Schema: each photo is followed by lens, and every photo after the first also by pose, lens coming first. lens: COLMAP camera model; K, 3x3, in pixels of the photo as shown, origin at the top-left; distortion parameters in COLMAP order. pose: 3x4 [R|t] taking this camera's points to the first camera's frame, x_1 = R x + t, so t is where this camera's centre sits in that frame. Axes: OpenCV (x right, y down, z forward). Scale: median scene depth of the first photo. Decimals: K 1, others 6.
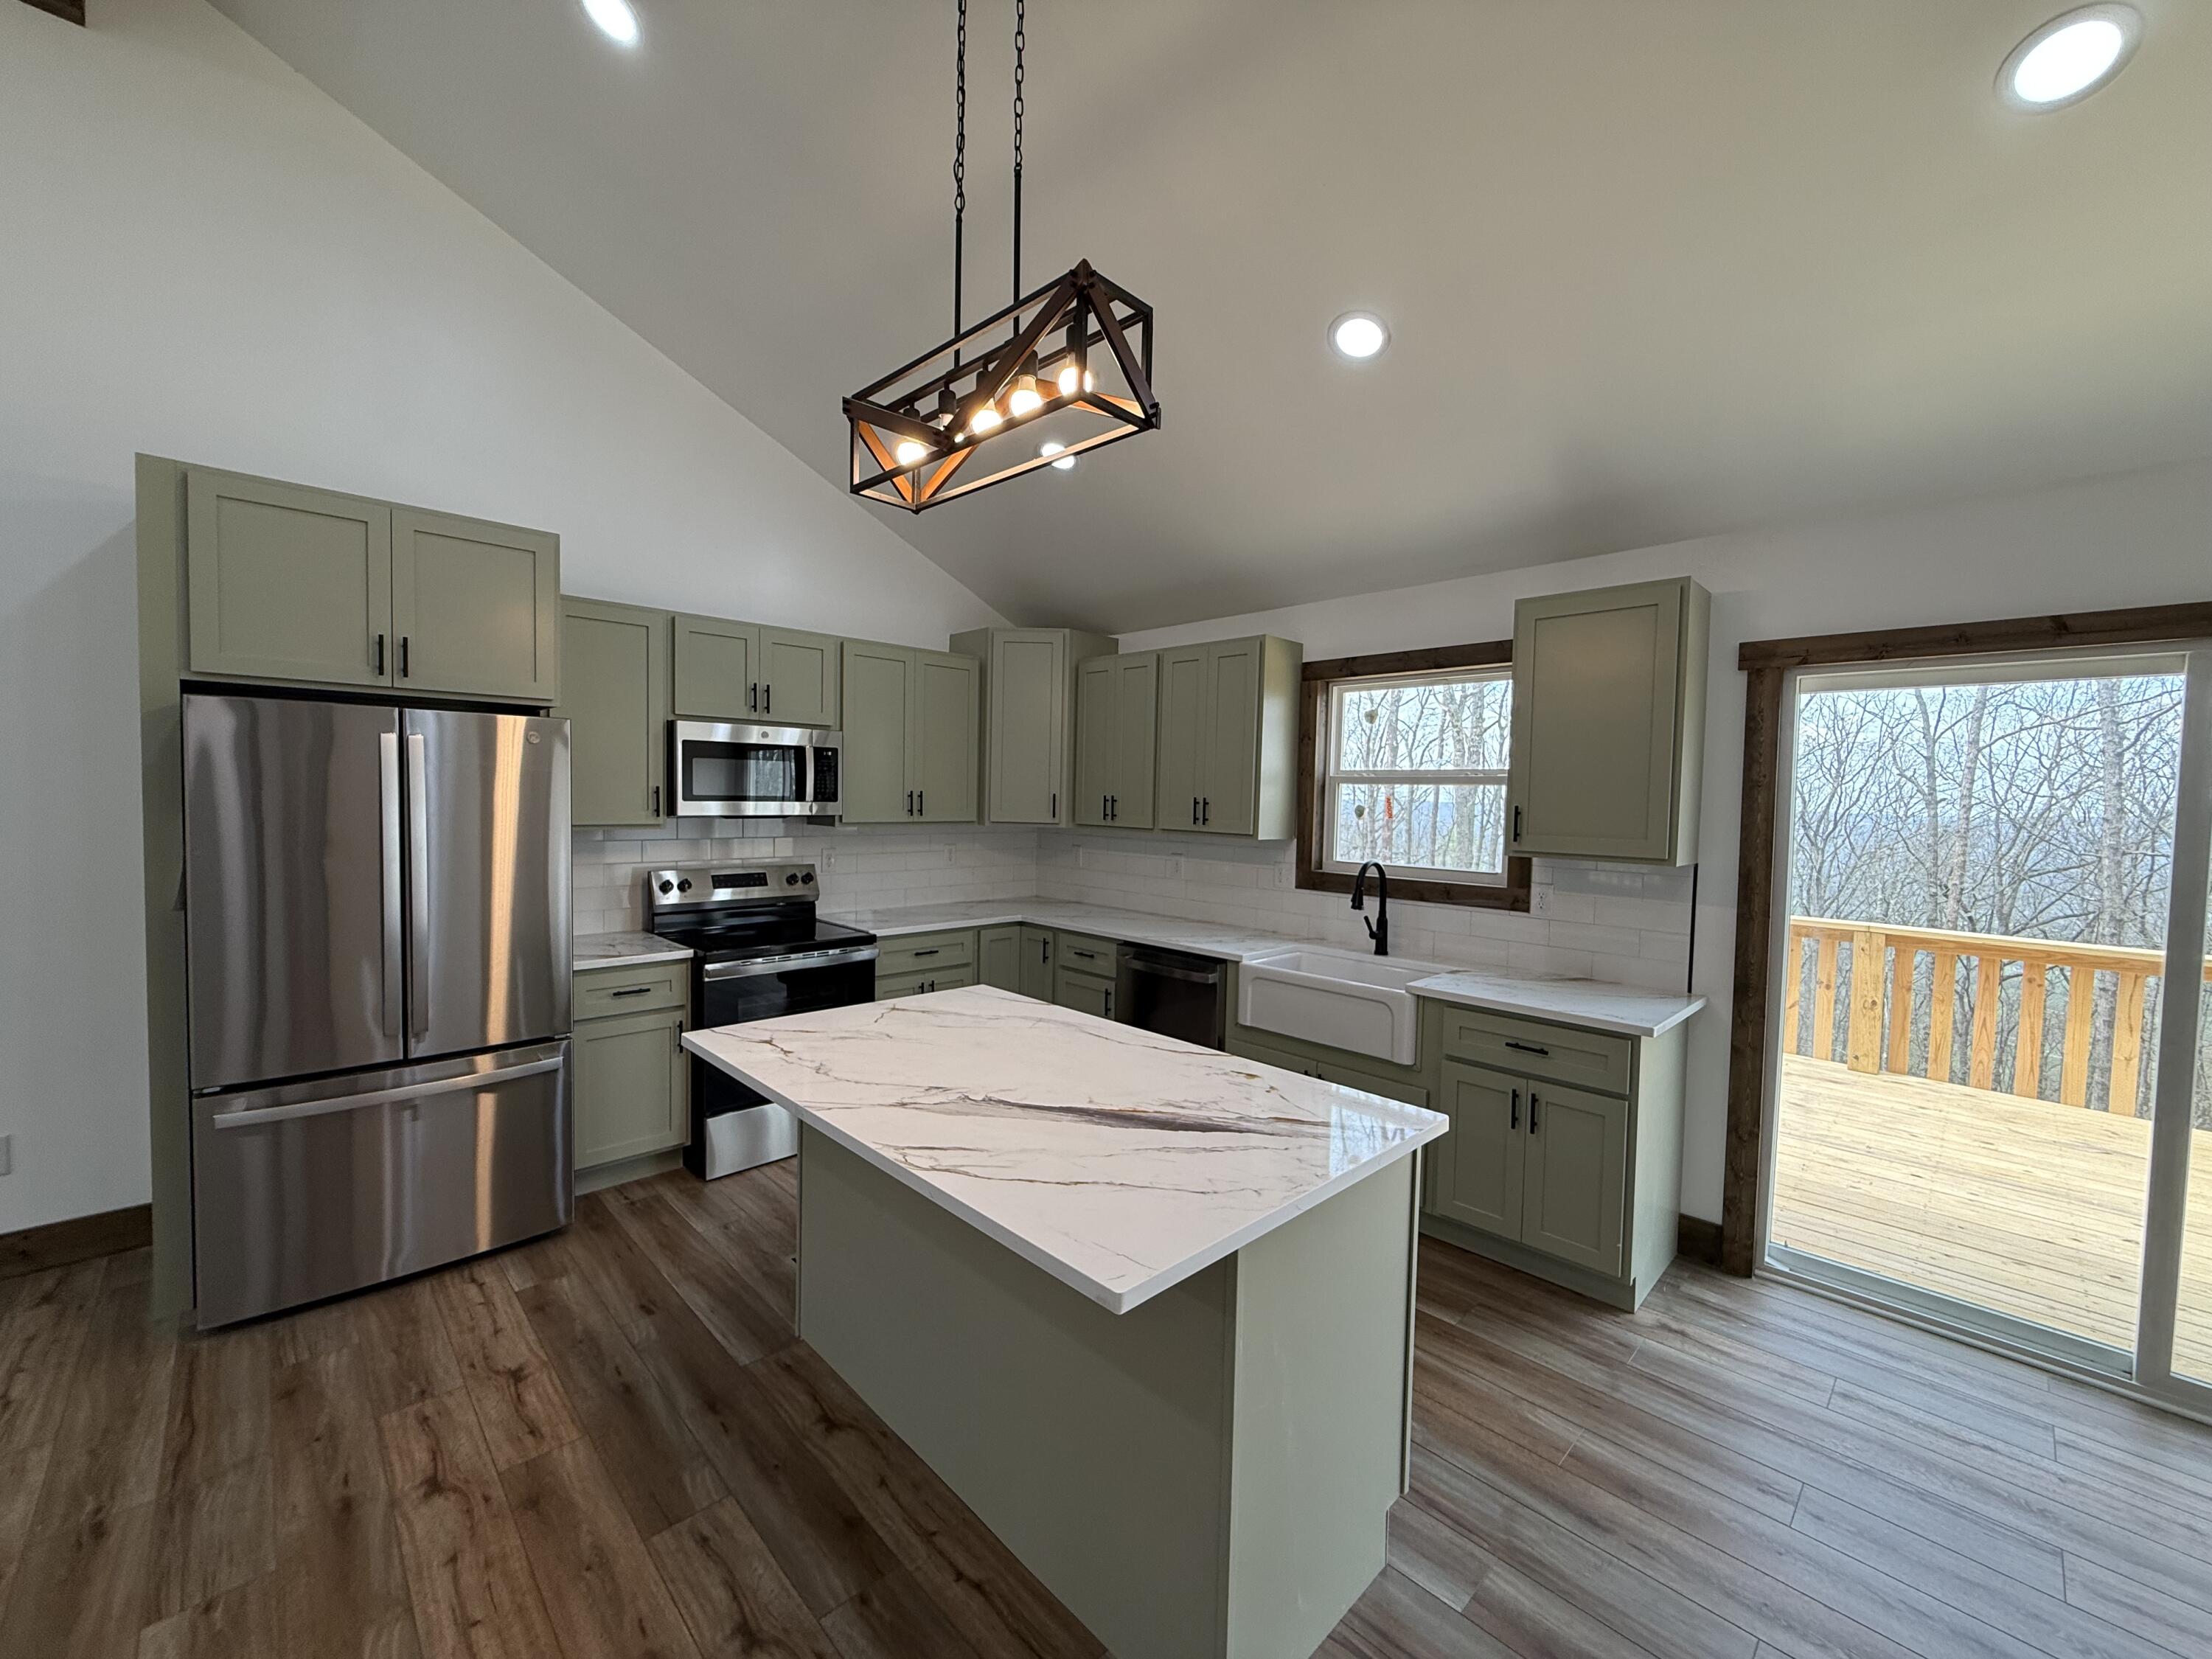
lens RADIAL K [[878.9, 0, 1104.4], [0, 878.9, 830.9], [0, 0, 1]] dist [-0.000704, 0.000186]
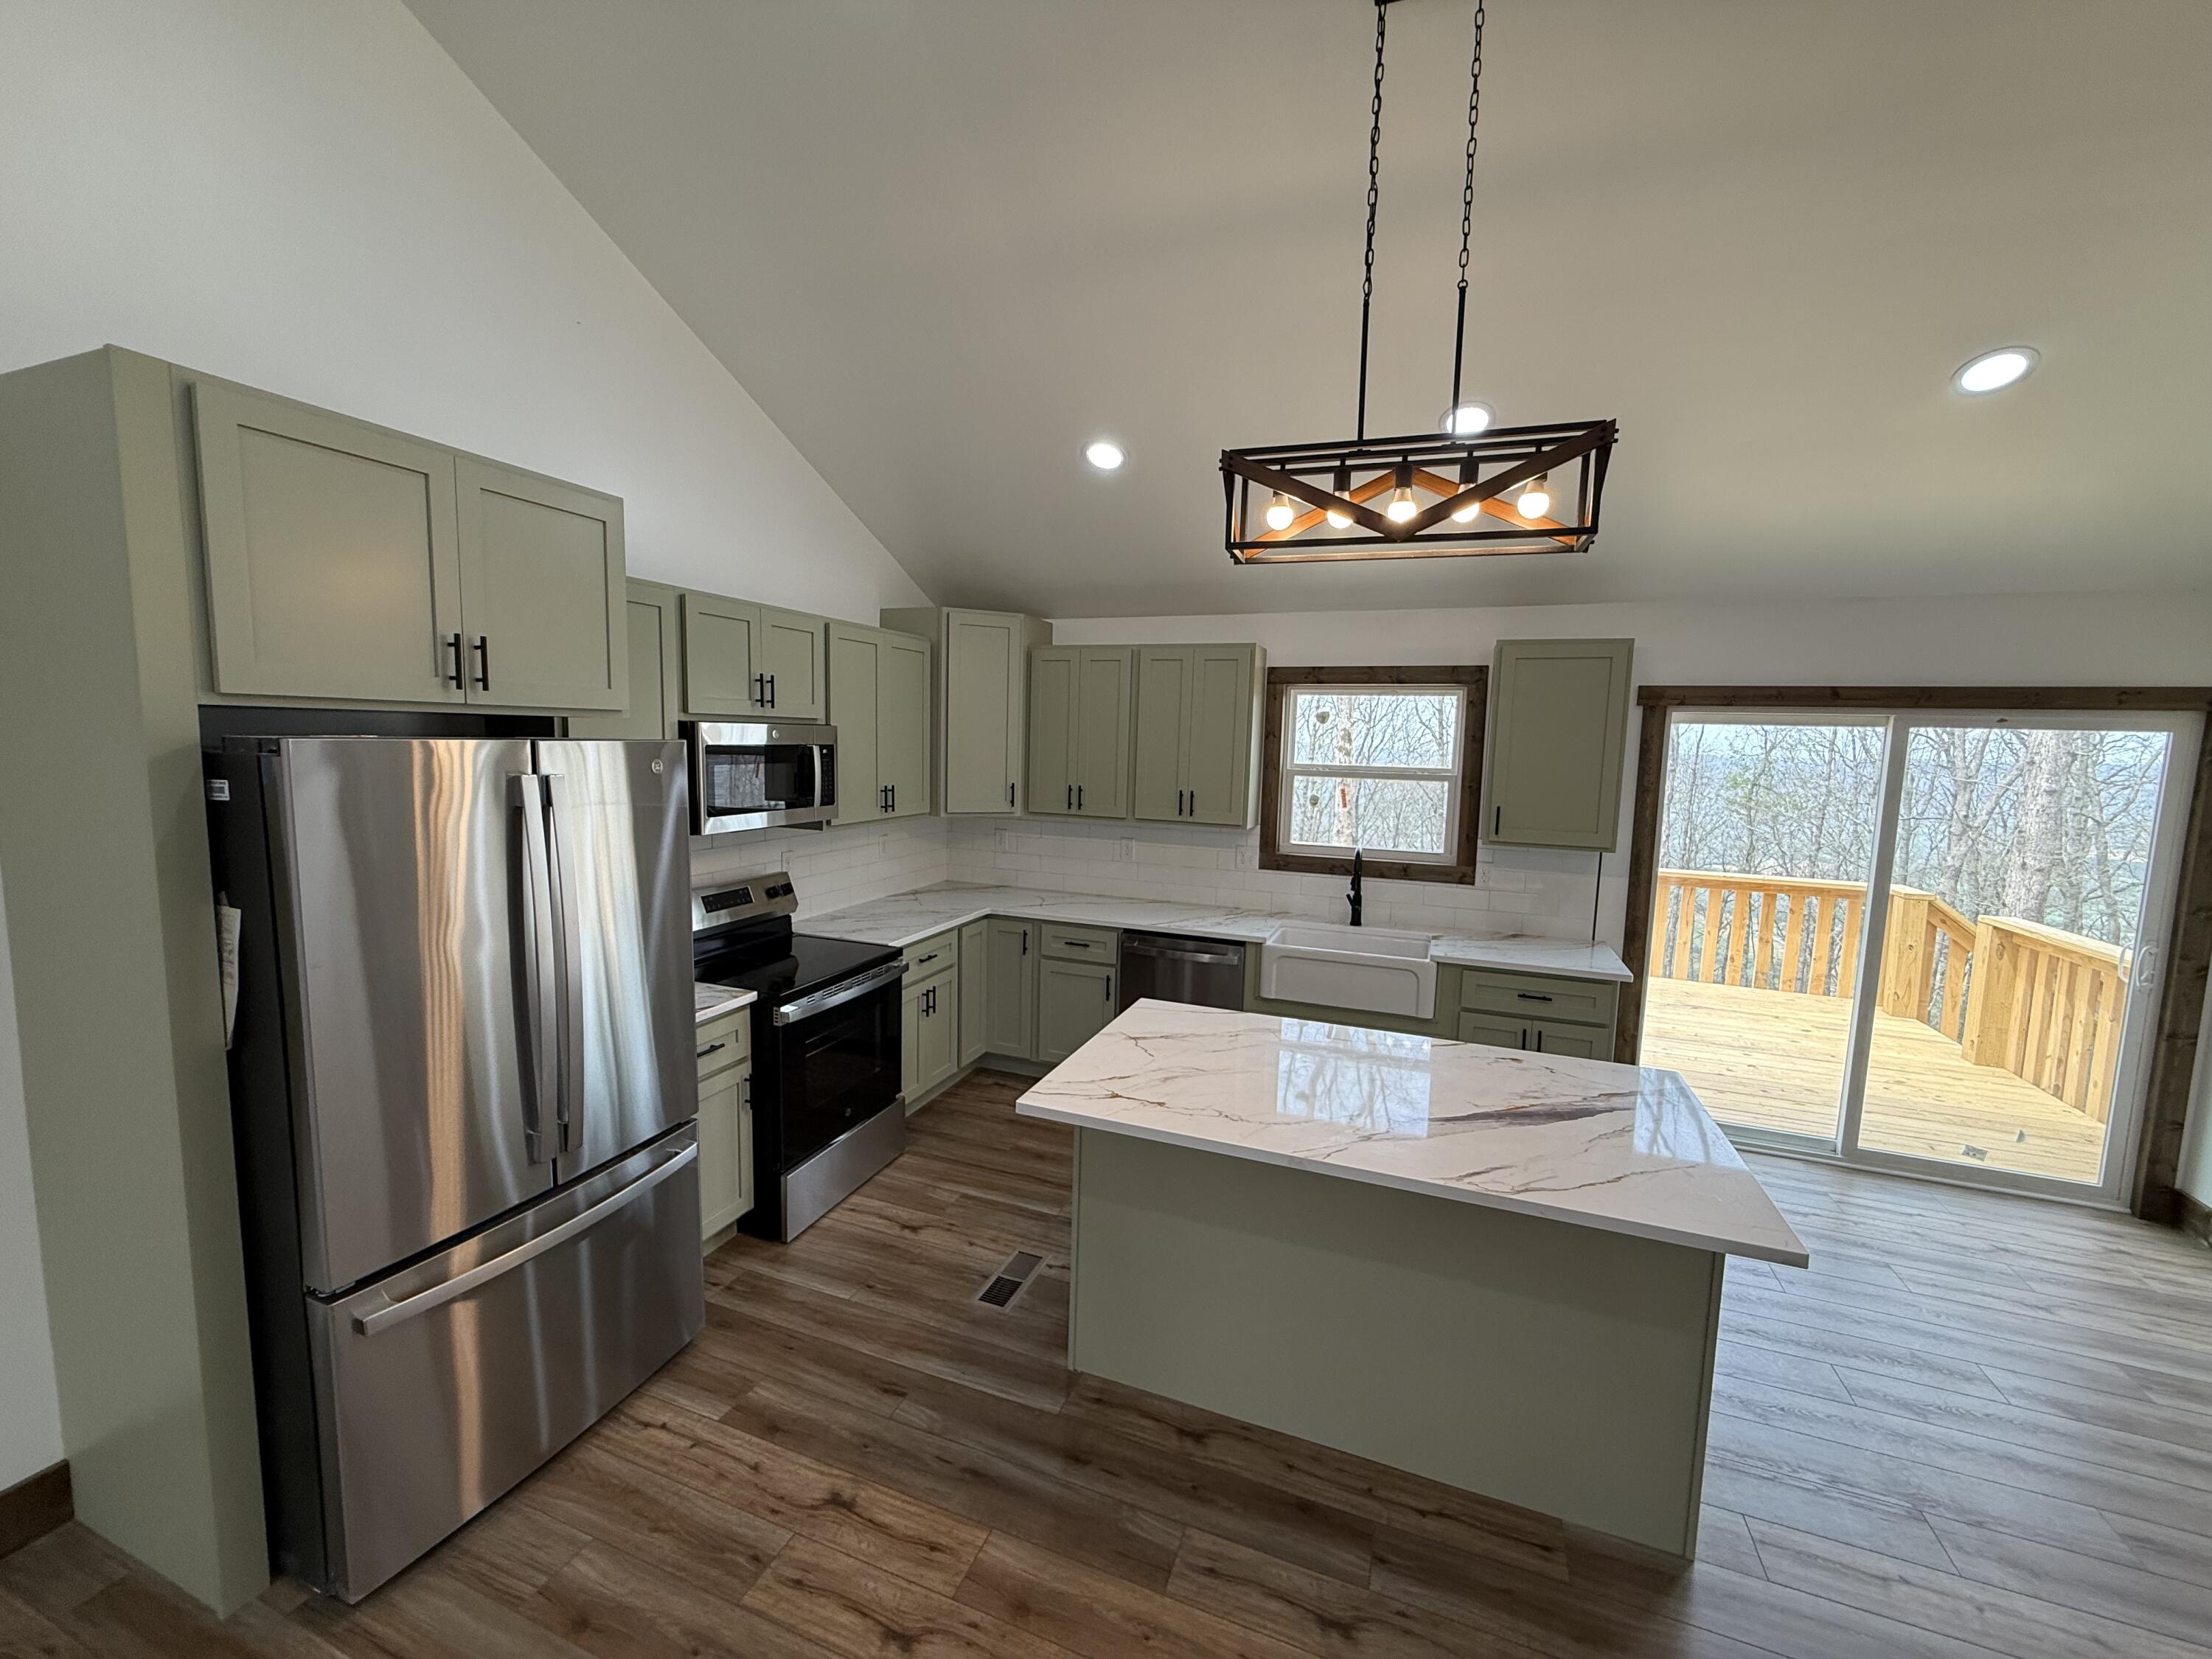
lens RADIAL K [[877.5, 0, 1102.4], [0, 877.5, 830.0], [0, 0, 1]] dist [-0.001270, -0.000084]
pose [[0.909440, -0.042009, 0.413708, -0.520536], [0.010989, 0.996964, 0.077078, -0.089244], [-0.415691, -0.065552, 0.907141, 0.082102]]
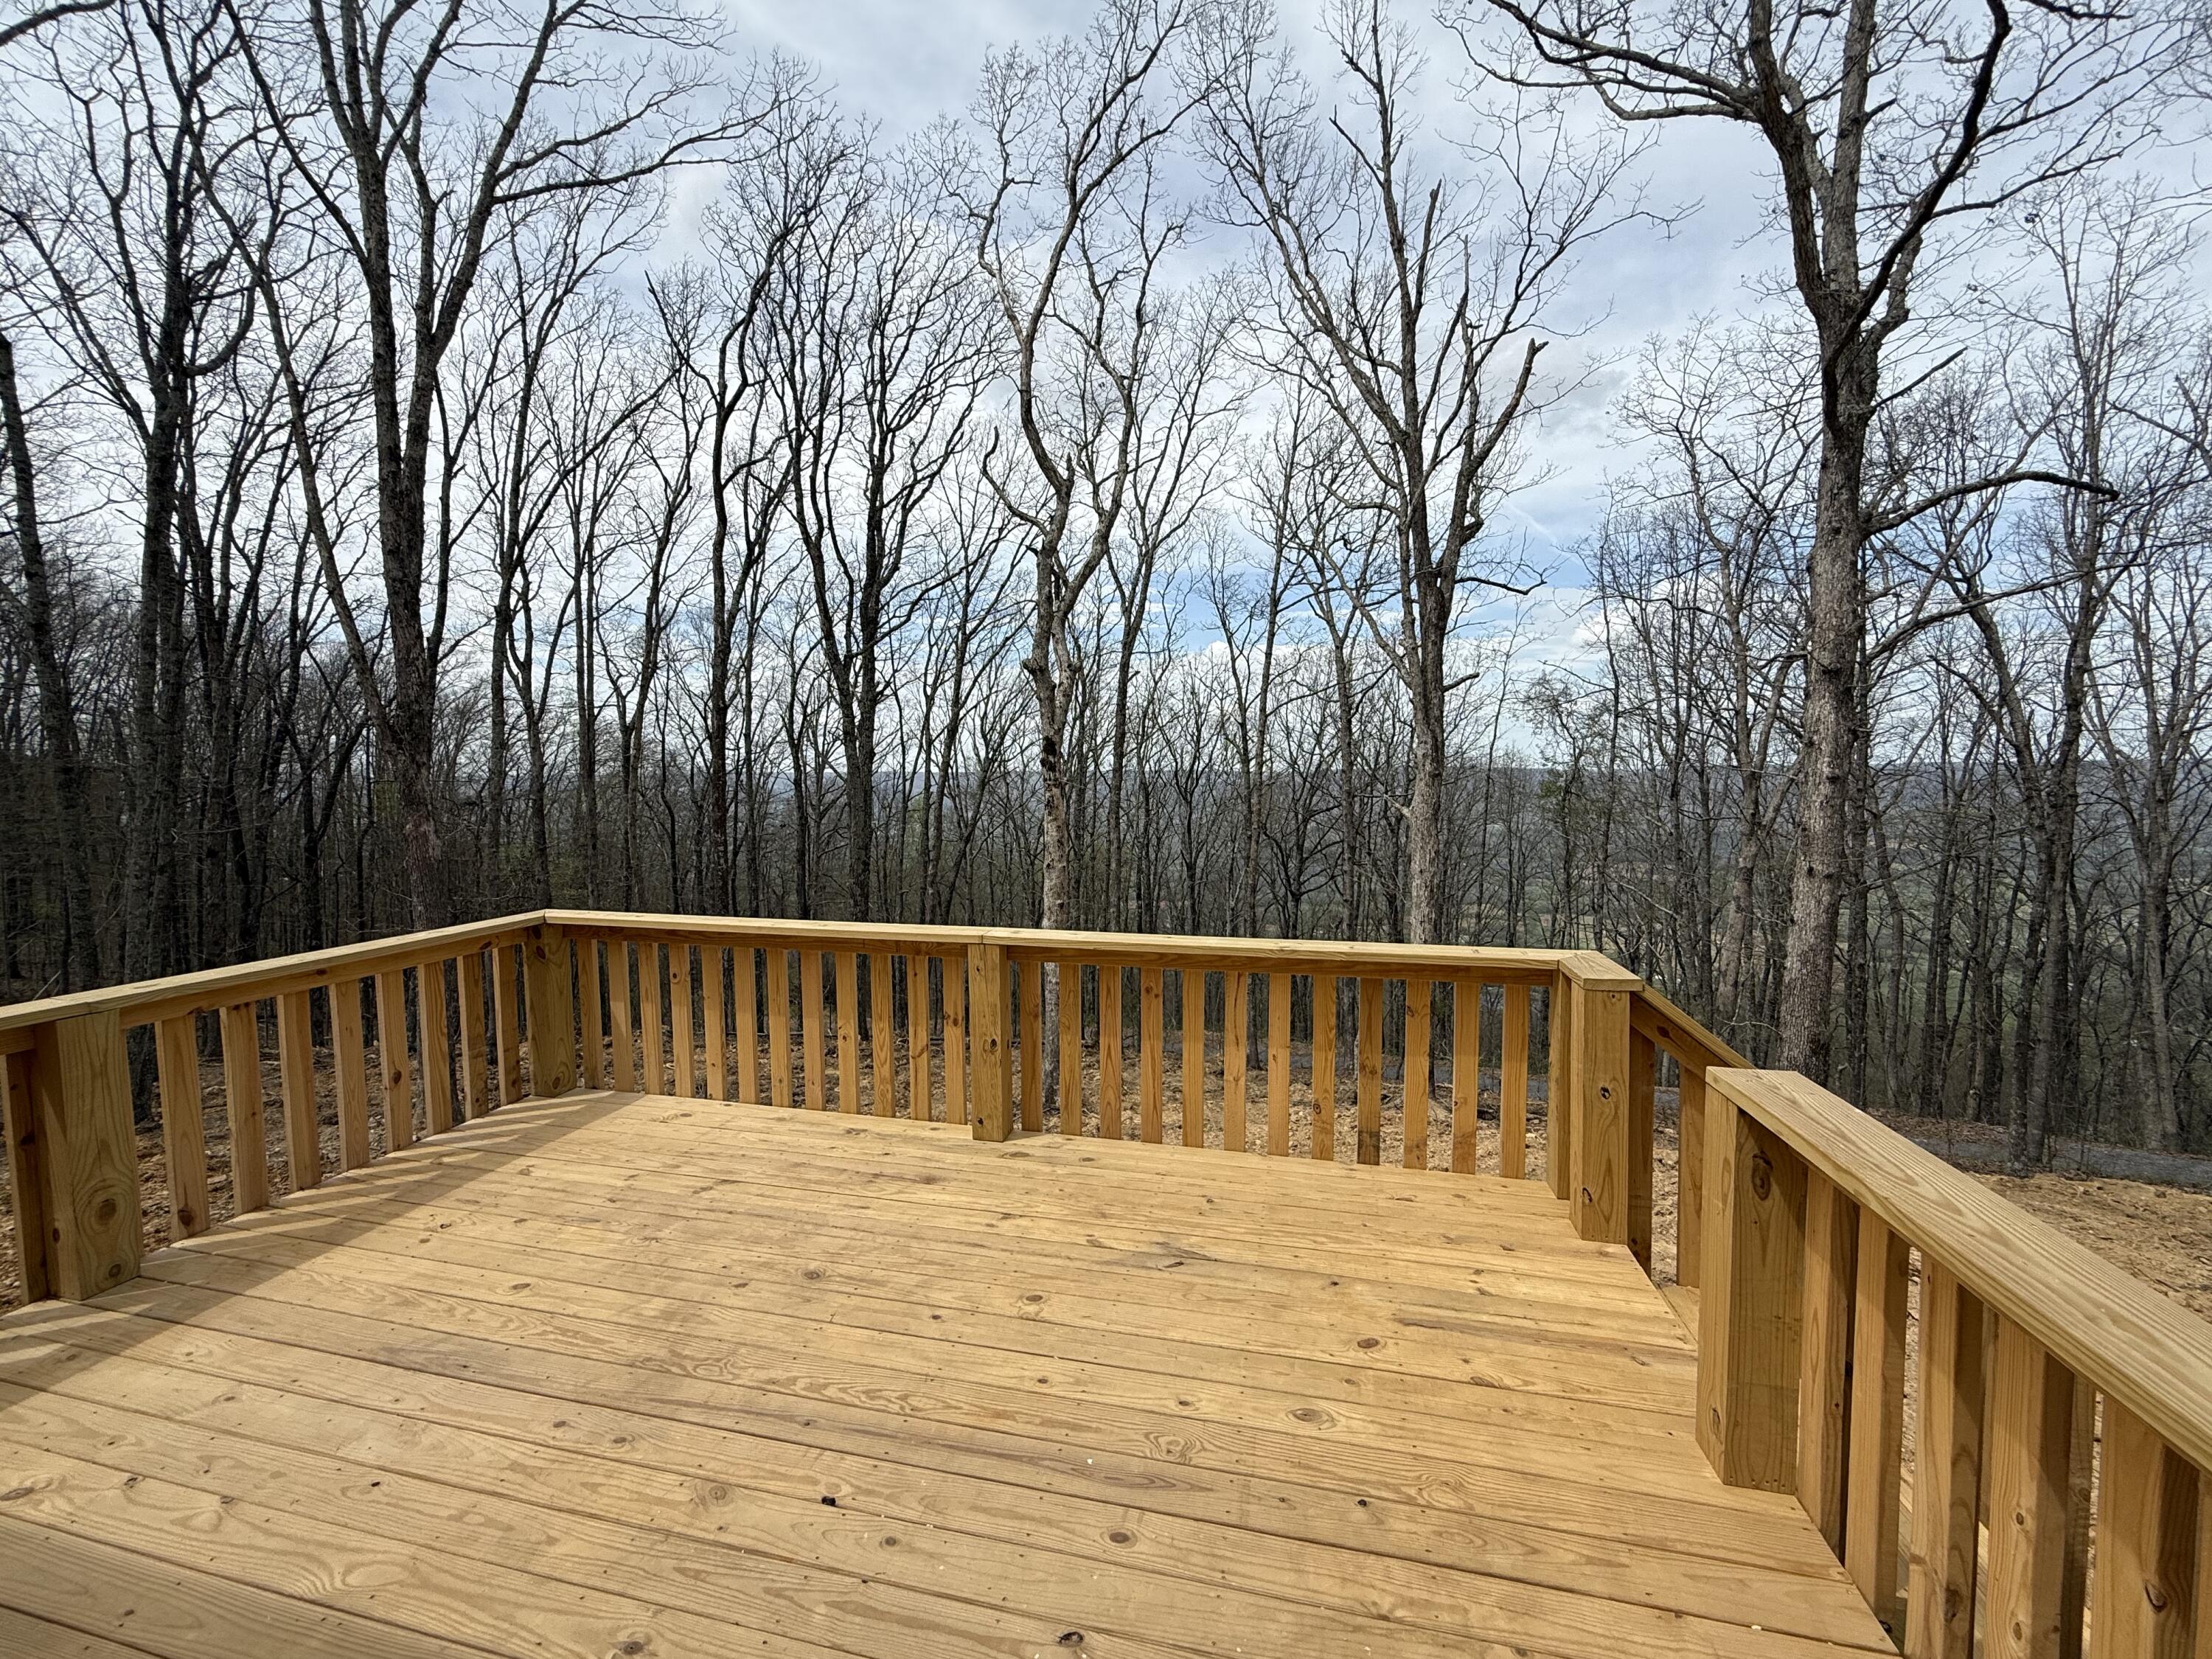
lens RADIAL K [[878.9, 0, 1104.4], [0, 878.9, 830.9], [0, 0, 1]] dist [-0.000704, 0.000186]
pose [[0.843871, -0.066168, 0.532451, 0.937569], [0.049730, 0.997741, 0.045173, -0.003322], [-0.534237, -0.011641, 0.845255, 0.572004]]
